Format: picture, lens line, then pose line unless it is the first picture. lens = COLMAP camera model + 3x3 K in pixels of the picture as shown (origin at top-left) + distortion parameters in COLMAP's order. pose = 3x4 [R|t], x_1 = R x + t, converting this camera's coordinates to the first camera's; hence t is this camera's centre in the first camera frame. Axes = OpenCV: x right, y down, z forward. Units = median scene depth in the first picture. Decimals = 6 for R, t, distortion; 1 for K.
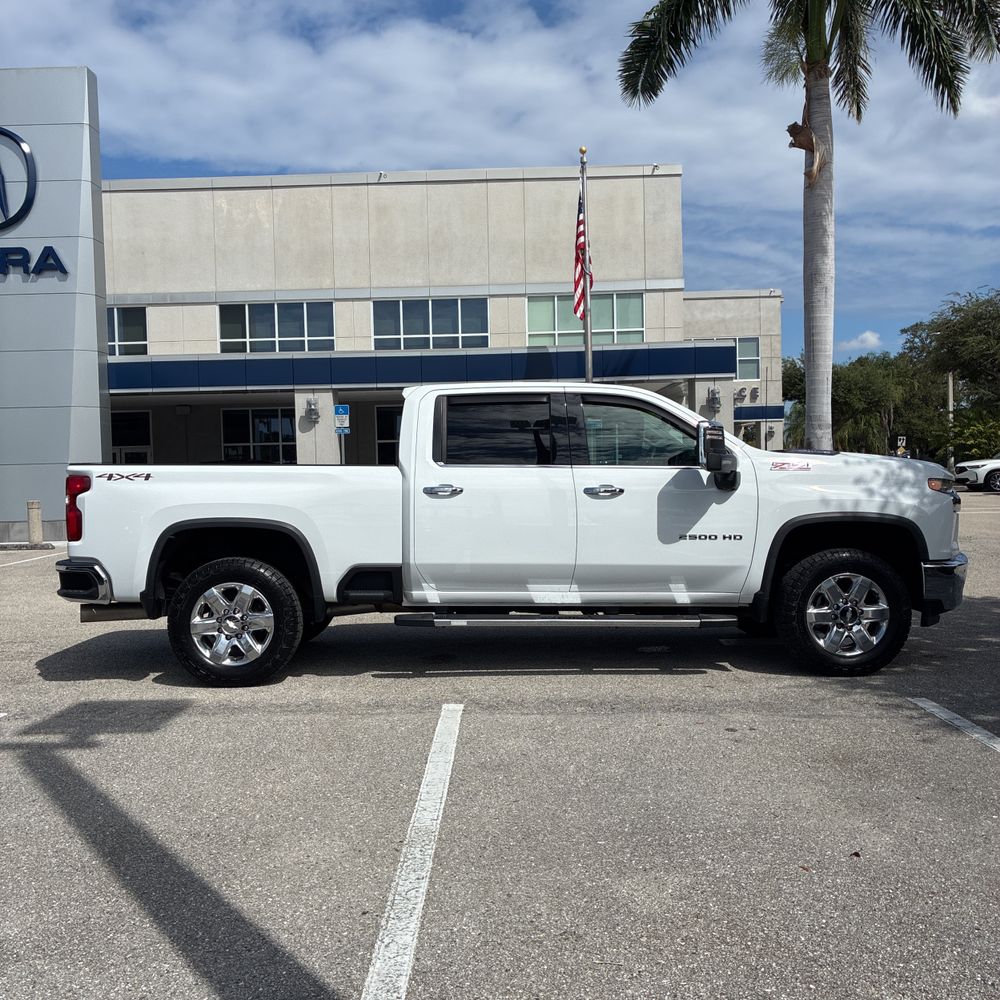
lens RADIAL K [[1017.0, 0, 494.3], [0, 1017.0, 526.4], [0, 0, 1]] dist [0.027870, 0.000000]
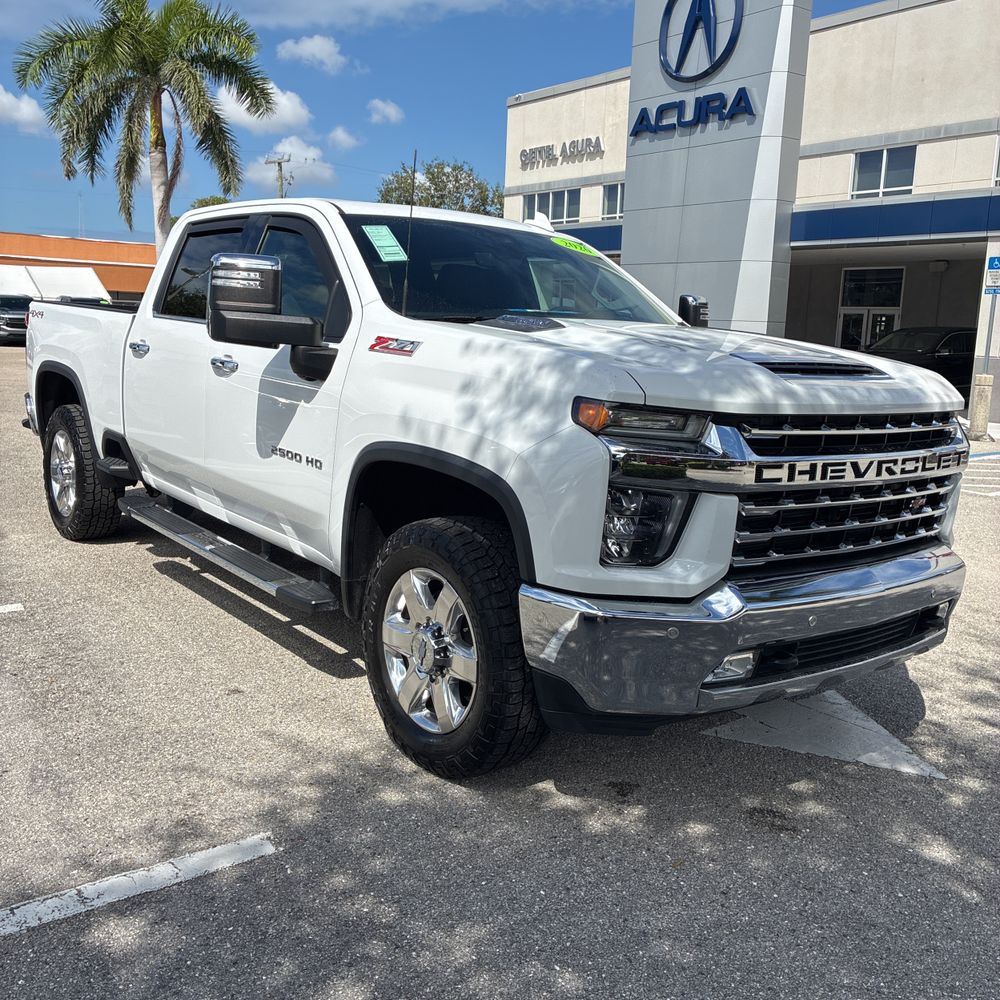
lens RADIAL K [[1017.0, 0, 505.1], [0, 1017.0, 523.5], [0, 0, 1]] dist [0.027870, 0.000000]
pose [[0.615696, 0.197977, -0.762708, 0.733589], [-0.099446, 0.979707, 0.174026, -0.065749], [0.781683, -0.031299, 0.622890, 0.714573]]
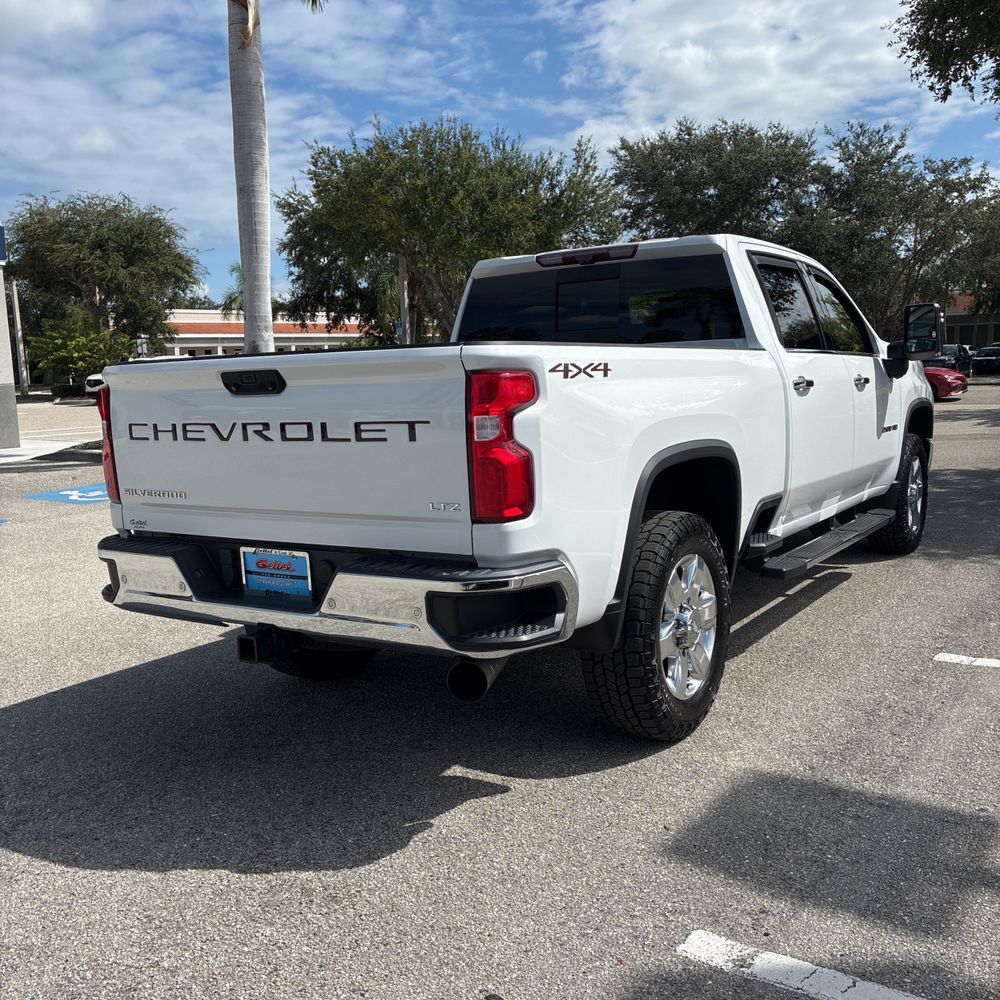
lens RADIAL K [[1017.0, 0, 512.8], [0, 1017.0, 509.2], [0, 0, 1]] dist [0.027870, 0.000000]
pose [[0.548710, -0.120993, 0.827211, -0.765668], [0.069054, 0.992650, 0.099386, -0.033155], [-0.833156, 0.002588, 0.553032, 0.754424]]
